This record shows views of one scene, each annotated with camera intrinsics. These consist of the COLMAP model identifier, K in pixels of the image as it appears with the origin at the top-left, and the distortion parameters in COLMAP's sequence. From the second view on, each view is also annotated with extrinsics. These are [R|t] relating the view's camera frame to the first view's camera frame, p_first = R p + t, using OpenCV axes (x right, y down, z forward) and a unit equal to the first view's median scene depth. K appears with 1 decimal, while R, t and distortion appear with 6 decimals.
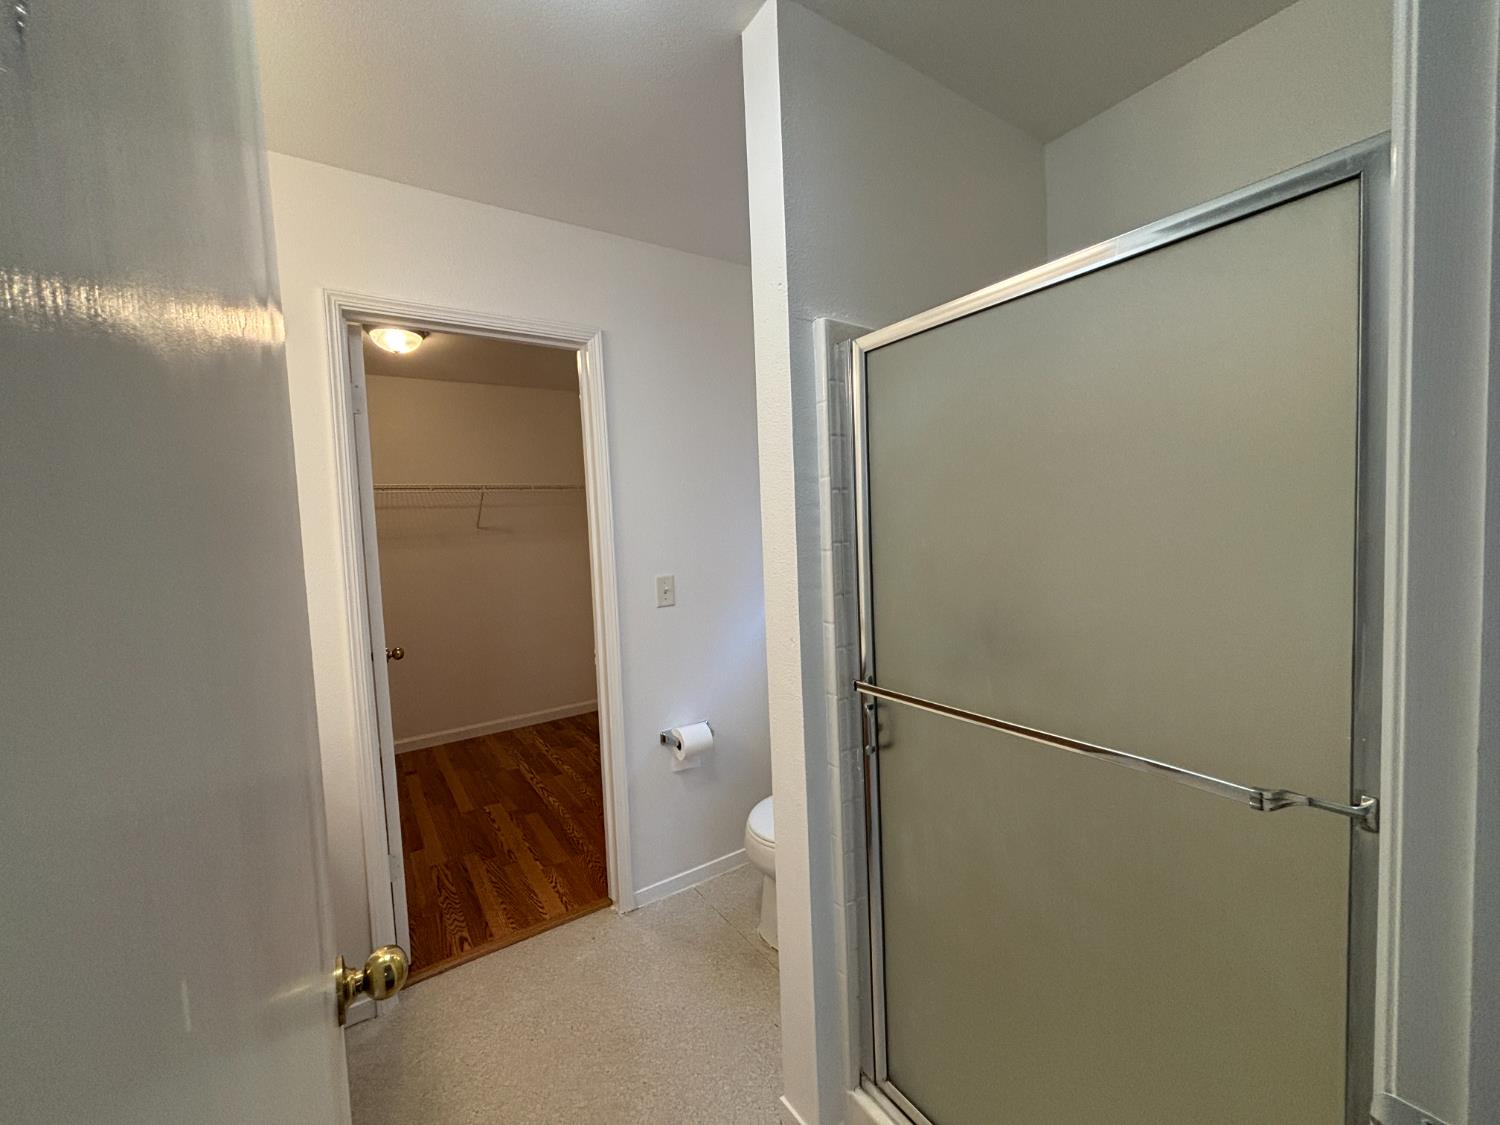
lens RADIAL K [[624.1, 0, 748.2], [0, 624.1, 563.3], [0, 0, 1]] dist [0.000827, 0.000140]
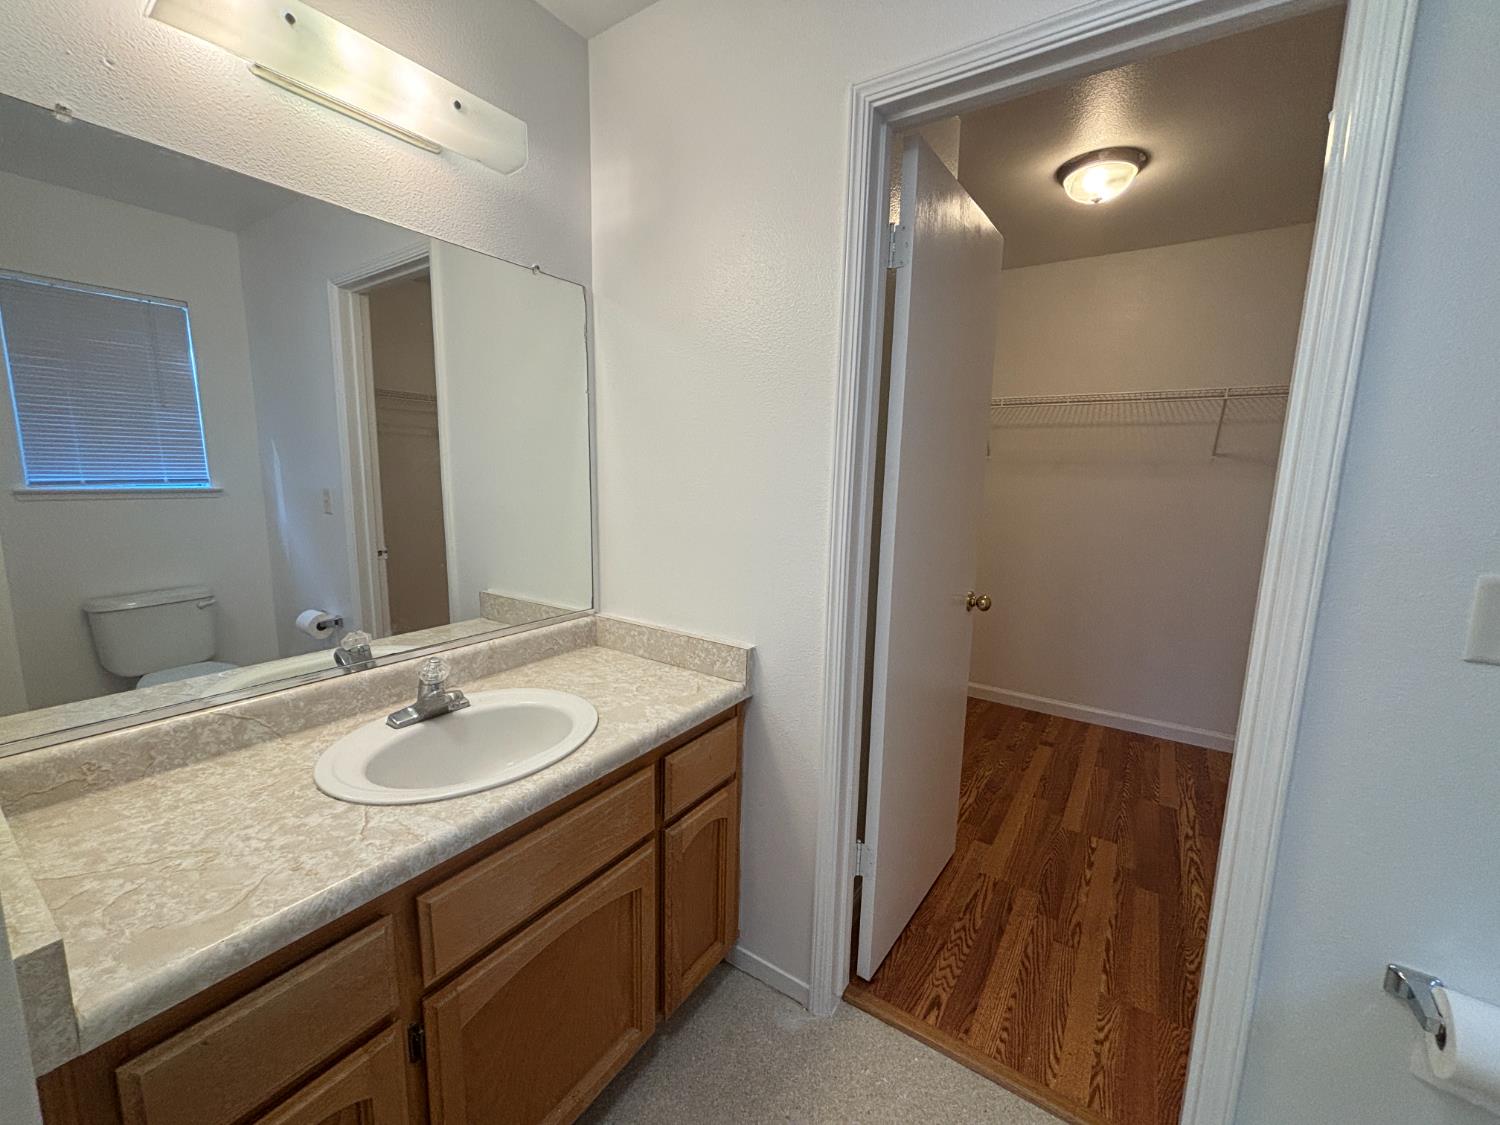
lens RADIAL K [[602.6, 0, 733.7], [0, 602.6, 565.7], [0, 0, 1]] dist [-0.007038, -0.000395]
pose [[0.363294, 0.189651, -0.912168, 0.003125], [-0.087445, 0.981682, 0.169276, -0.002009], [0.927562, 0.018267, 0.373223, 0.413033]]
